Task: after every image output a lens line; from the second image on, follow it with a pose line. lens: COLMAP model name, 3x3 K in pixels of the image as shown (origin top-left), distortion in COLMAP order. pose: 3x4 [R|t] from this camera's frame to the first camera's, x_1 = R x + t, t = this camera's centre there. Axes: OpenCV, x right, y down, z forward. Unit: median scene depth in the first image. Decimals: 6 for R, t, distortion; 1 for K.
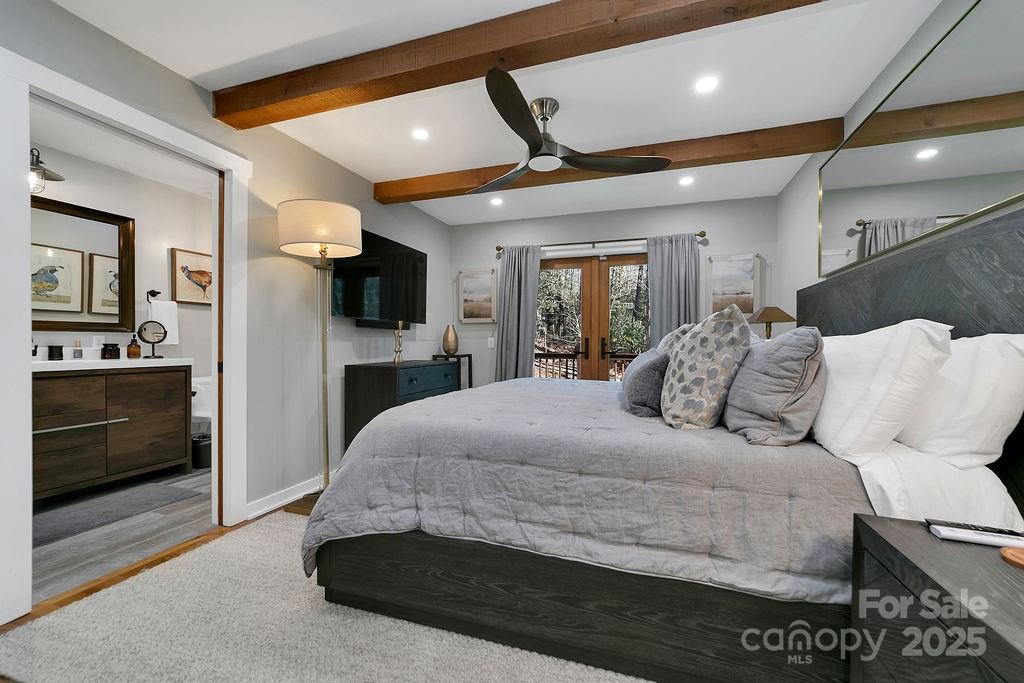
lens RADIAL K [[392.0, 0, 527.8], [0, 392.0, 346.2], [0, 0, 1]] dist [-0.001597, 0.001515]
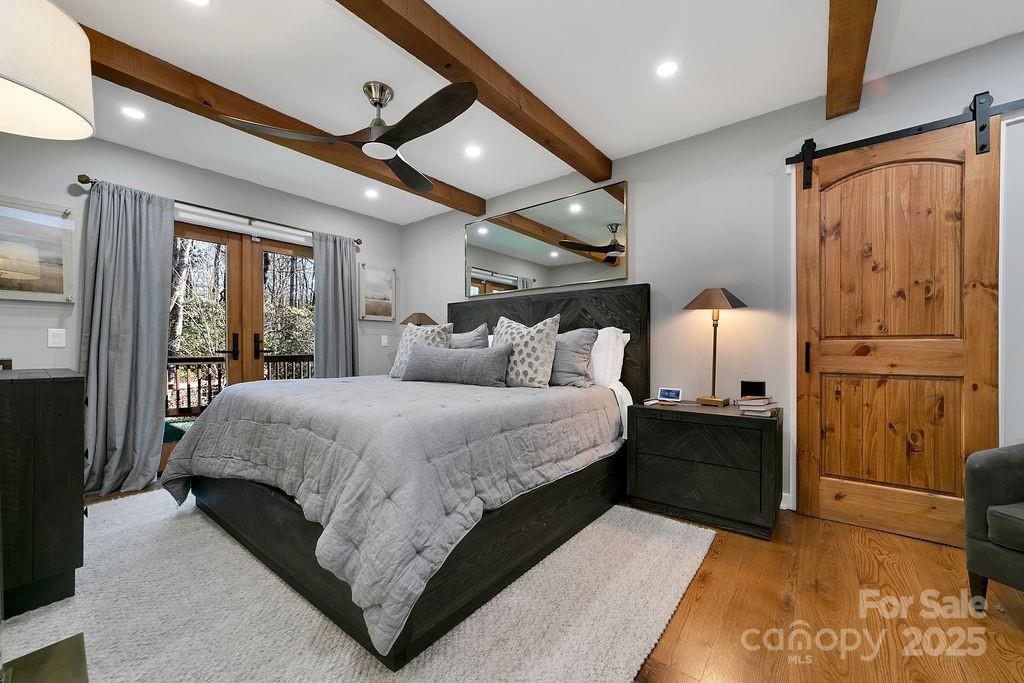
lens RADIAL K [[392.0, 0, 515.7], [0, 392.0, 345.4], [0, 0, 1]] dist [-0.001597, 0.001515]
pose [[0.366655, -0.003071, 0.930352, -1.136539], [0.011644, 0.999931, -0.001288, 0.031990], [-0.930284, 0.011306, 0.366666, 0.509644]]
